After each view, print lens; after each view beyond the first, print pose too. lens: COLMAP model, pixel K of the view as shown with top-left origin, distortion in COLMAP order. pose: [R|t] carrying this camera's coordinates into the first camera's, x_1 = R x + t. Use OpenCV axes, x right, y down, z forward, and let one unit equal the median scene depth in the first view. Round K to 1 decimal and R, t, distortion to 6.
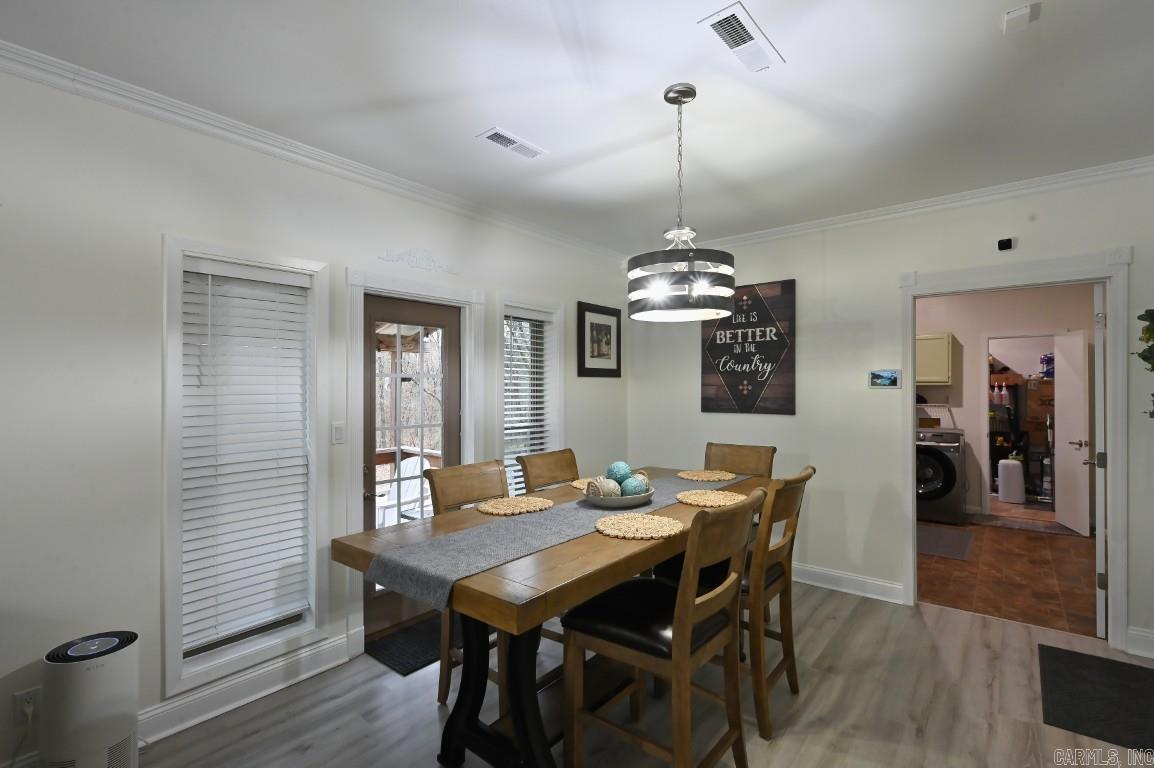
lens RADIAL K [[529.2, 0, 577.0], [0, 529.2, 384.0], [0, 0, 1]] dist [0.001002, -0.000016]
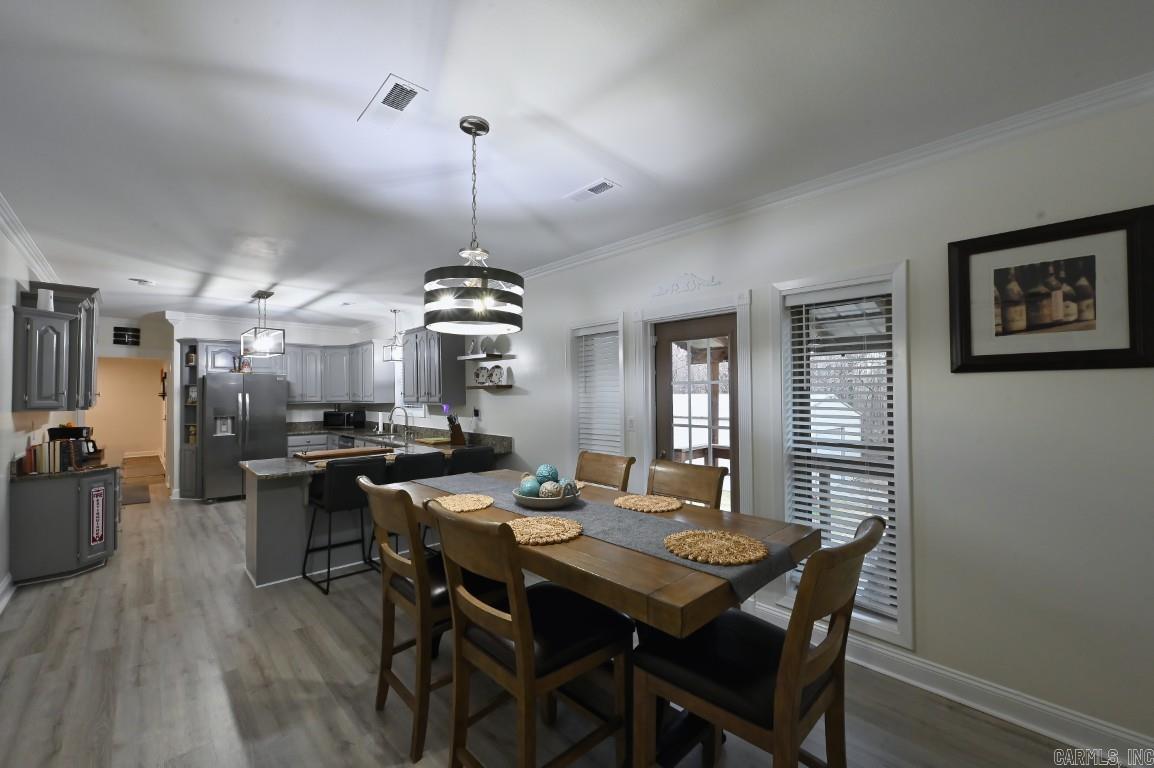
lens RADIAL K [[458.5, 0, 579.9], [0, 458.5, 383.7], [0, 0, 1]] dist [-0.001242, 0.000157]
pose [[-0.117504, -0.019928, -0.992872, 0.673711], [0.011024, 0.999711, -0.021370, 0.004673], [0.993011, -0.013457, -0.117250, 0.808250]]
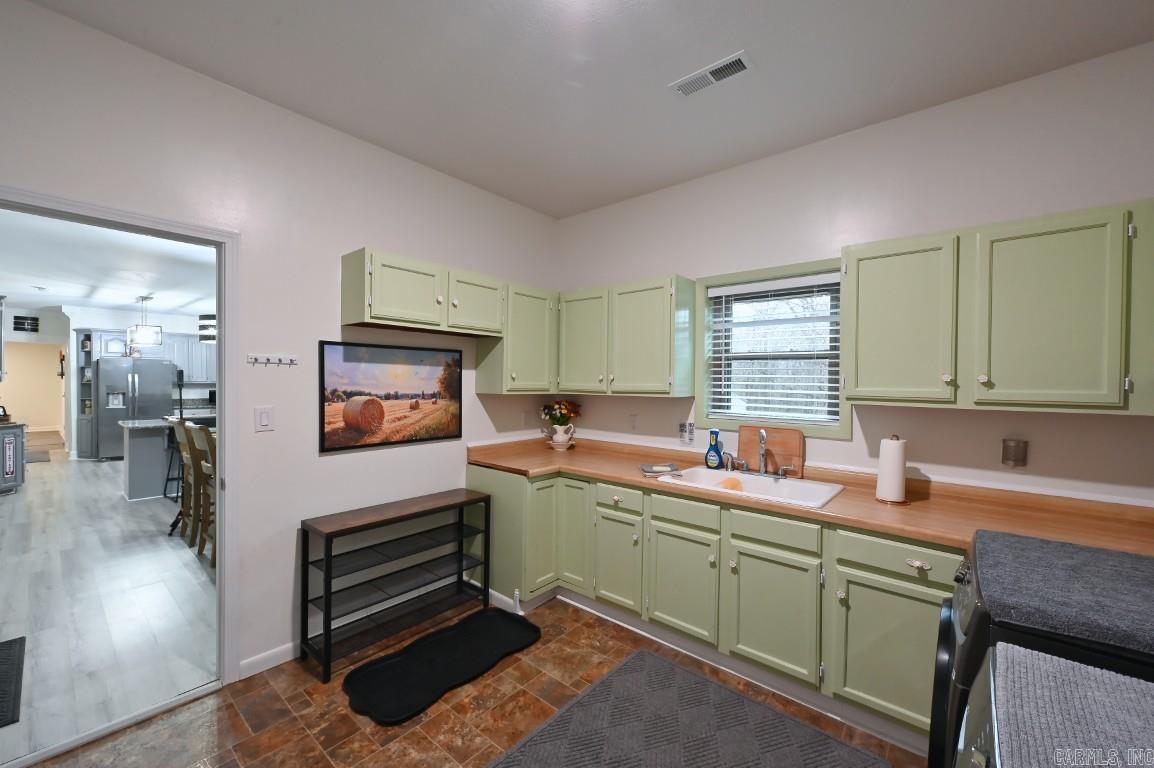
lens RADIAL K [[458.5, 0, 579.9], [0, 458.5, 383.7], [0, 0, 1]] dist [-0.001242, 0.000157]
pose [[-0.012033, 0.006545, -0.999906, 1.255751], [-0.003691, 0.999971, 0.006590, 0.013443], [0.999921, 0.003770, -0.012008, 1.499271]]
